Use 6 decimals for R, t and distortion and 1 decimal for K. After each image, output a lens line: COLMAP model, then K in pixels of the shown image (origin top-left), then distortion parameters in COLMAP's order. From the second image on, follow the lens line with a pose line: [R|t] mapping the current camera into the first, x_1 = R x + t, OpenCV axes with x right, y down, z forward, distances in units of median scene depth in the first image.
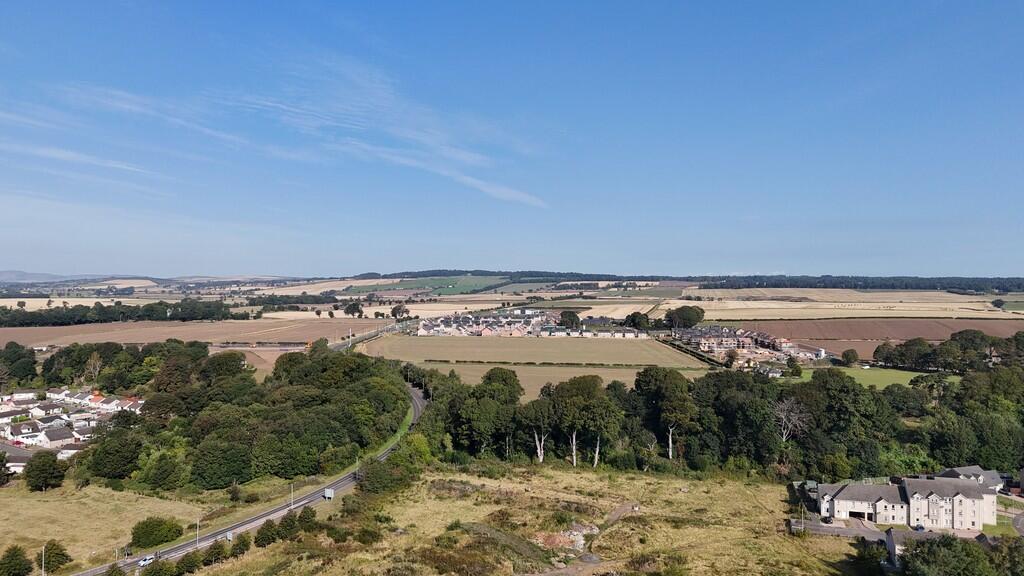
lens RADIAL K [[720.9, 0, 512.0], [0, 720.9, 288.0], [0, 0, 1]] dist [0.164262, -0.165325]
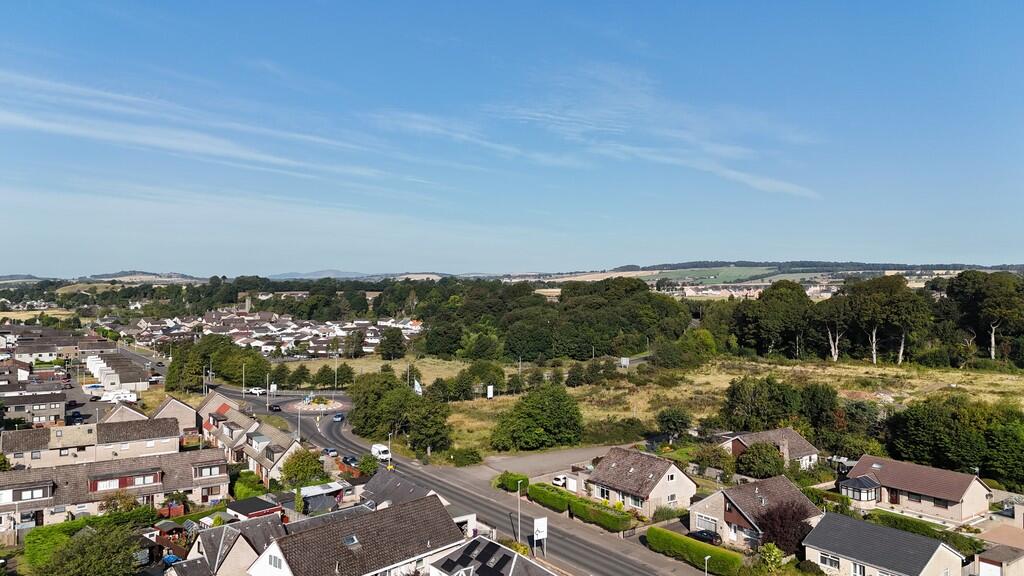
lens RADIAL K [[742.1, 0, 512.0], [0, 742.1, 288.0], [0, 0, 1]] dist [0.038101, -0.002627]
pose [[0.945220, 0.007651, -0.326344, -0.031004], [-0.022964, 0.998807, -0.043098, 0.140619], [0.325625, 0.048231, 0.944268, -0.060097]]
